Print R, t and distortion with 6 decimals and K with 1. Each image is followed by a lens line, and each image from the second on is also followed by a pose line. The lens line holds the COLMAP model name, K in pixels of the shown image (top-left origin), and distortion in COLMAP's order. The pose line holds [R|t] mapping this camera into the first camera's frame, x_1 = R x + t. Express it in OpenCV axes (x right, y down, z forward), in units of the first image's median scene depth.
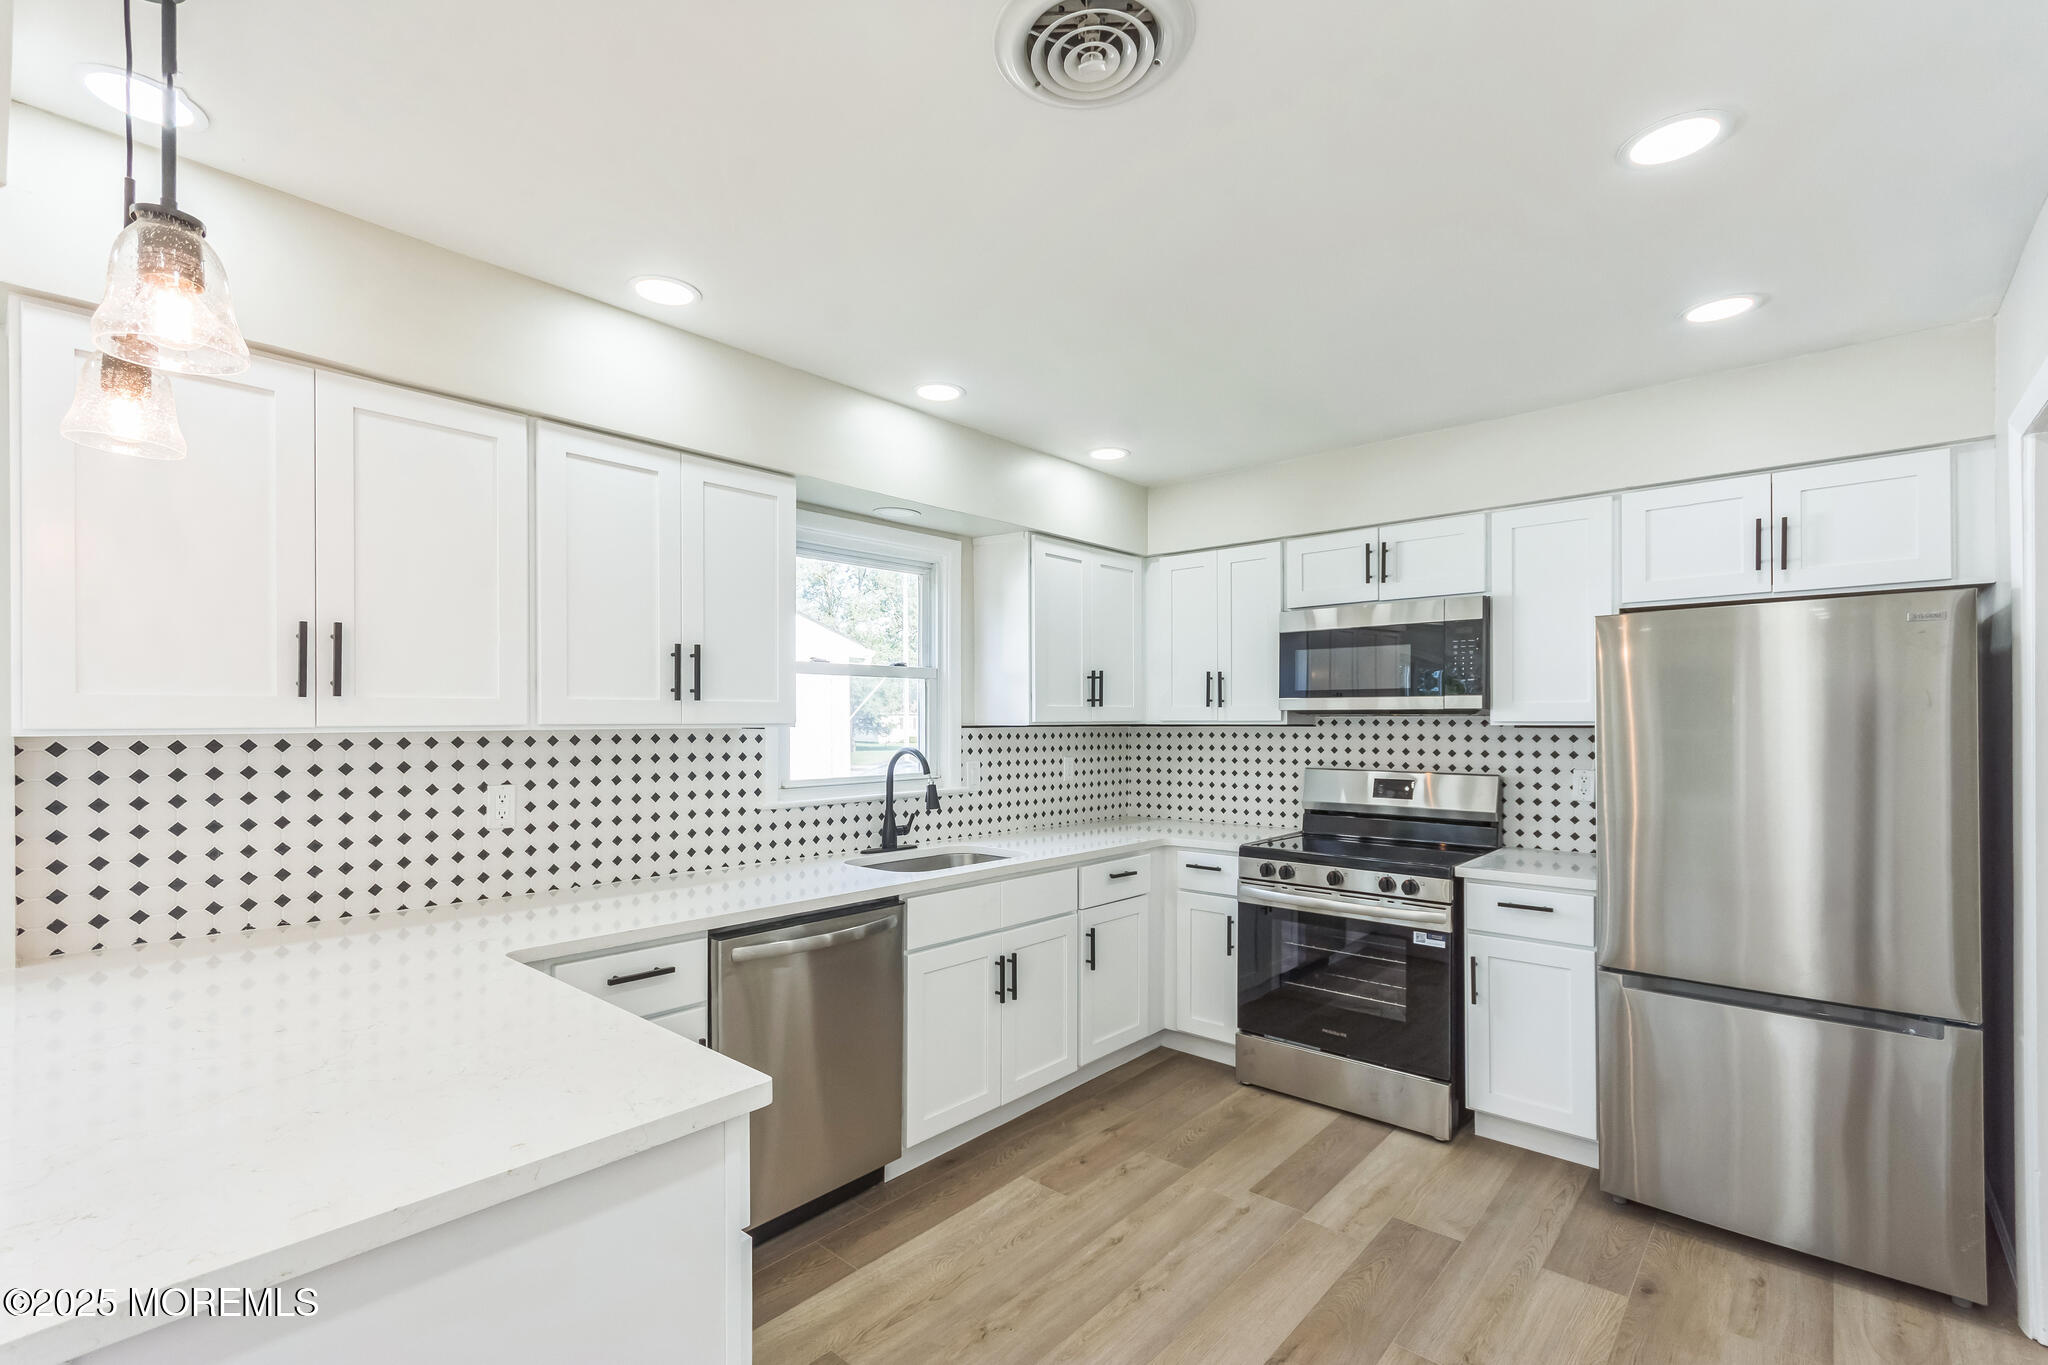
lens RADIAL K [[914.3, 0, 1017.5], [0, 914.3, 718.9], [0, 0, 1]] dist [0.008614, -0.000644]
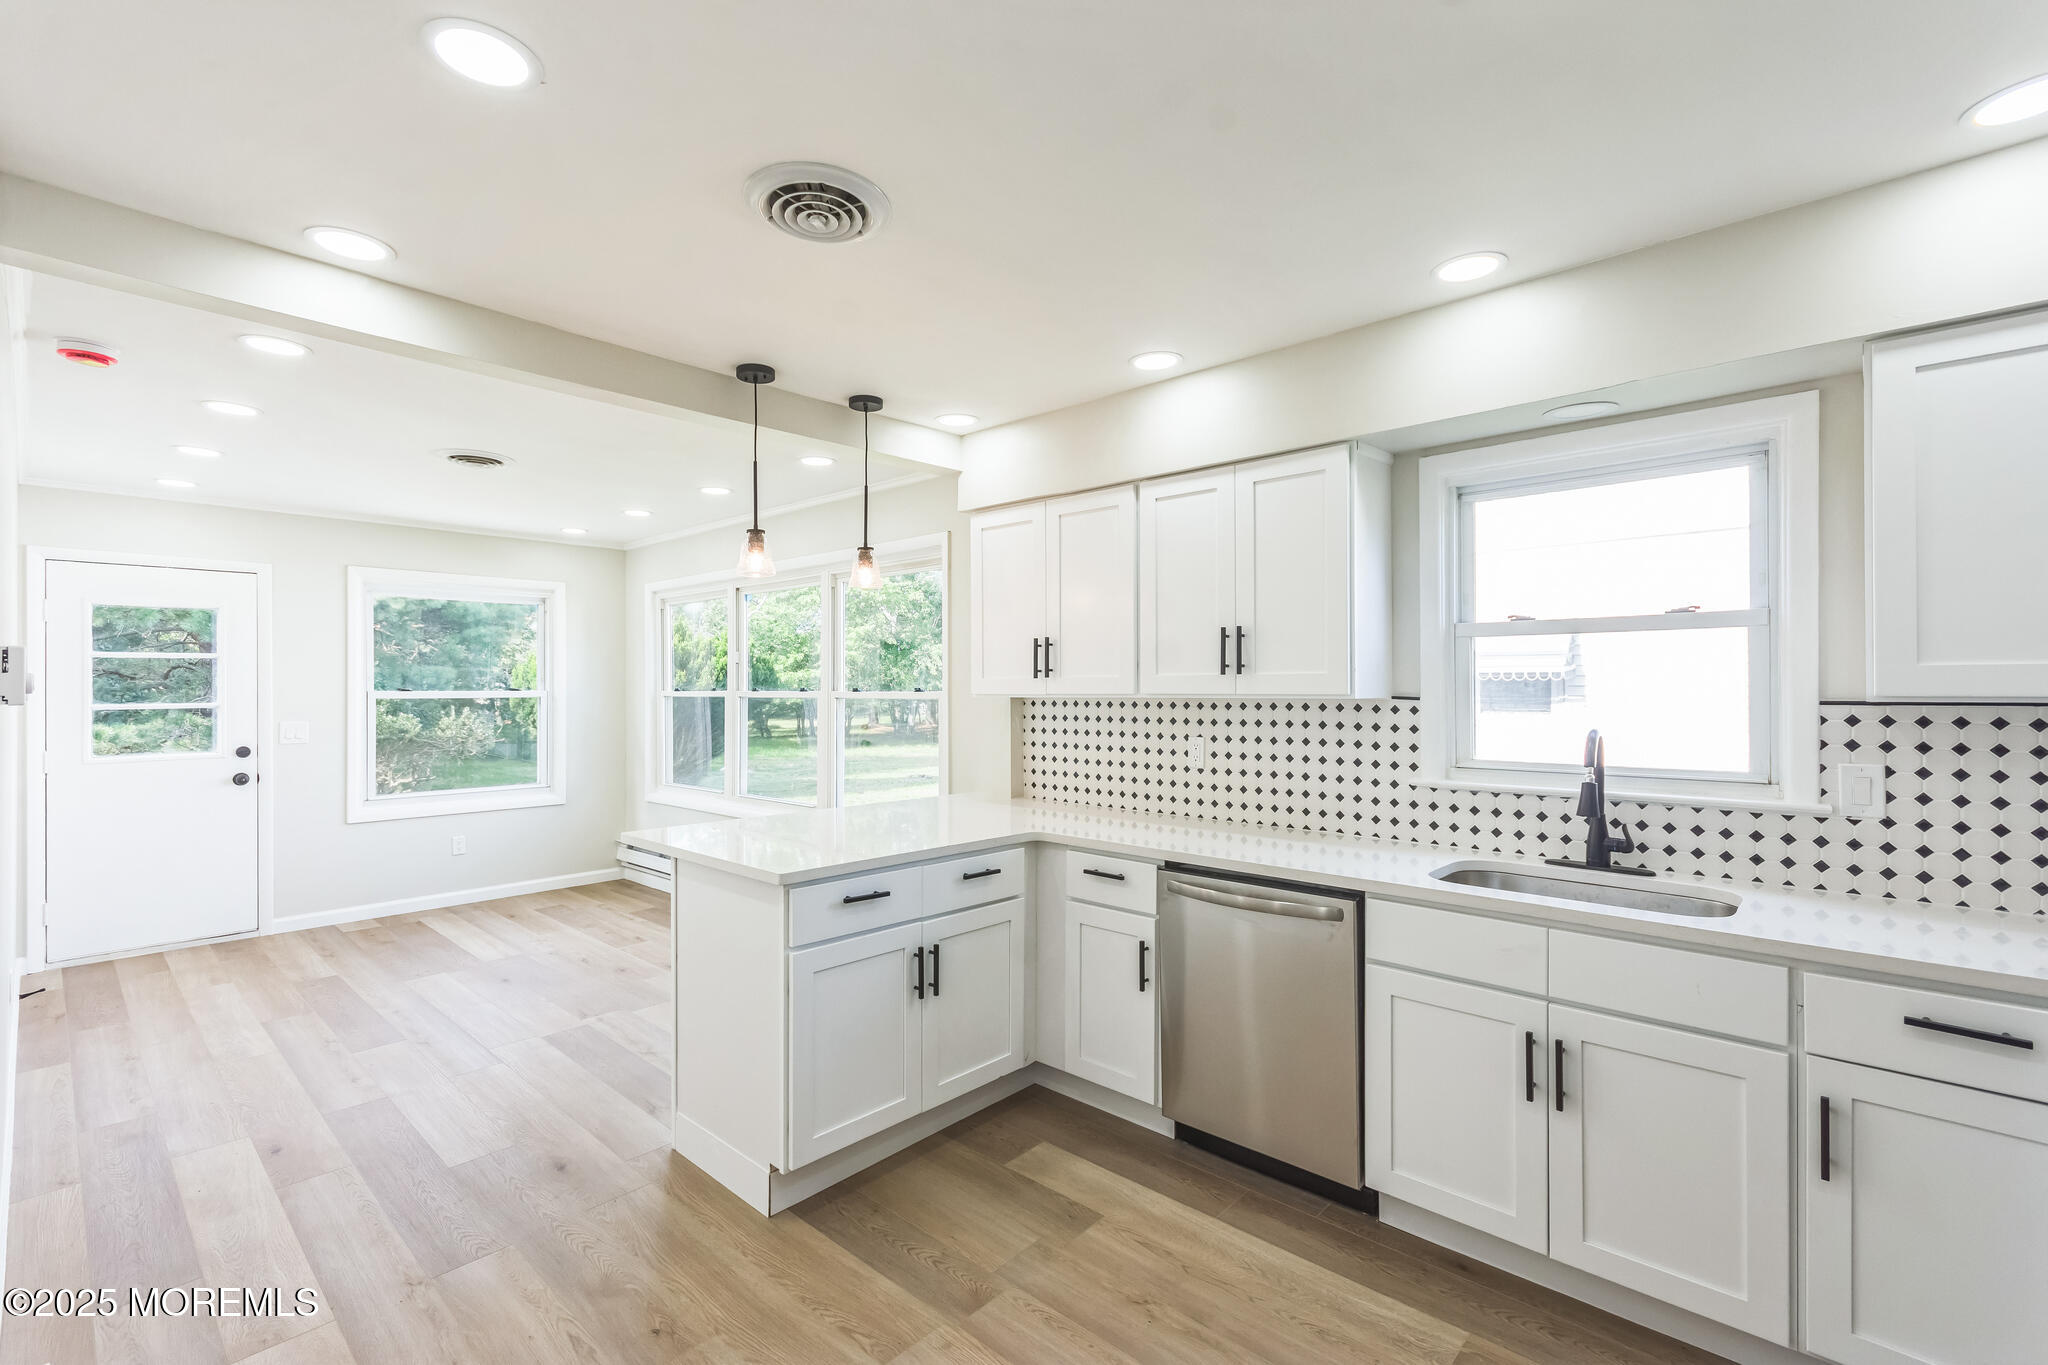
lens RADIAL K [[914.3, 0, 1028.5], [0, 914.3, 687.8], [0, 0, 1]] dist [0.008614, -0.000644]
pose [[-0.016579, 0.000712, -0.999862, 0.664690], [0.002176, 0.999997, 0.000676, -0.003109], [0.999860, -0.002164, -0.016581, 0.614109]]
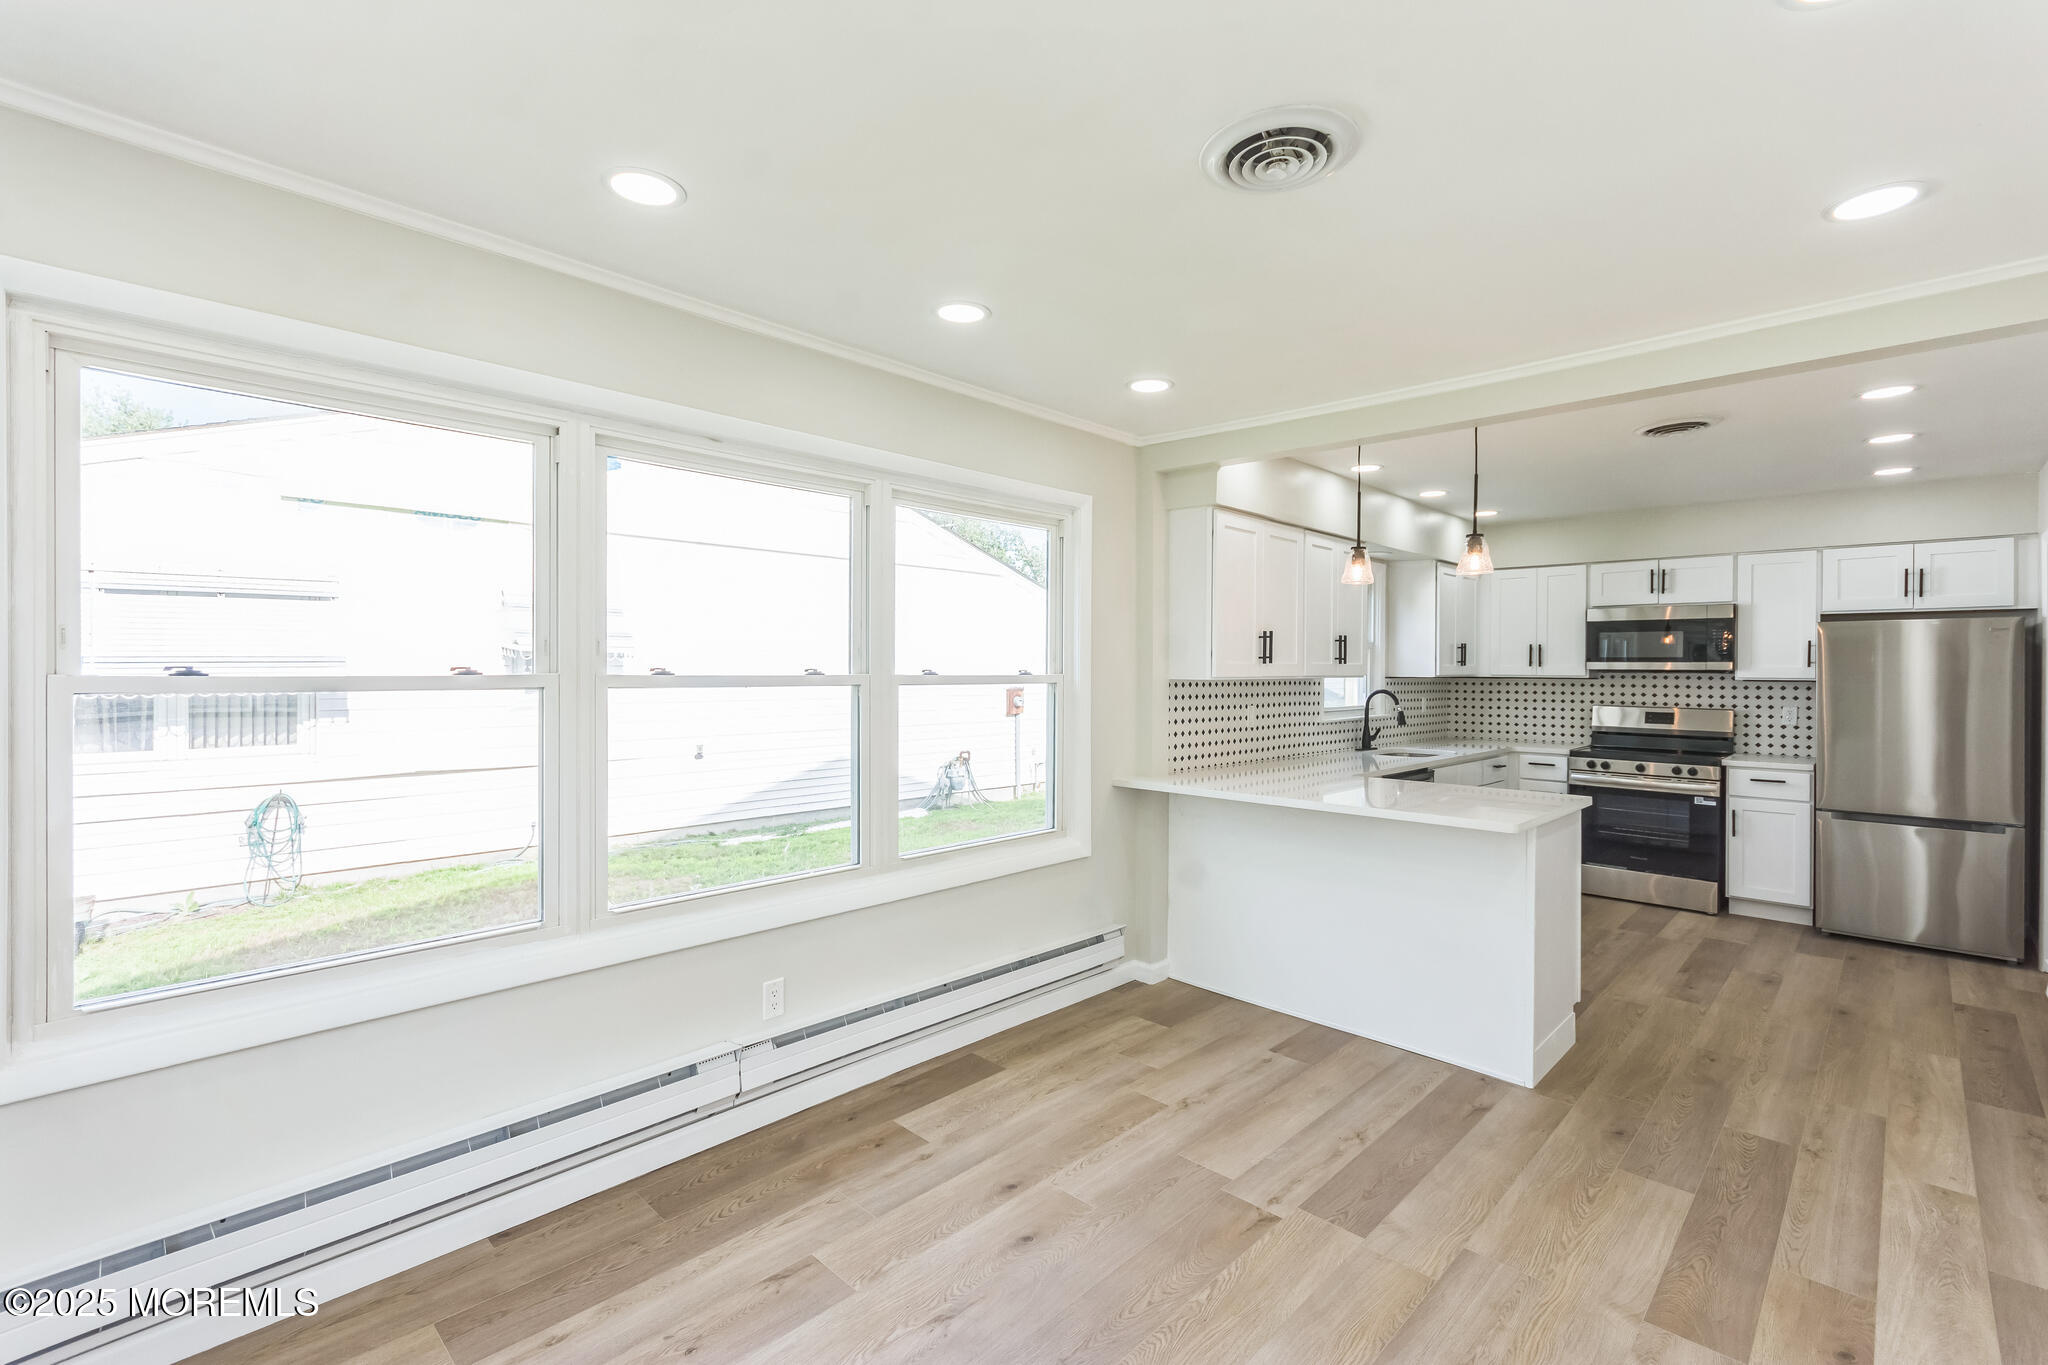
lens RADIAL K [[914.3, 0, 1028.9], [0, 914.3, 675.1], [0, 0, 1]] dist [0.008614, -0.000644]
pose [[0.999396, 0.008167, -0.033782, -0.781607], [-0.007945, 0.999946, 0.006680, -0.002755], [0.033835, -0.006408, 0.999407, -0.797159]]
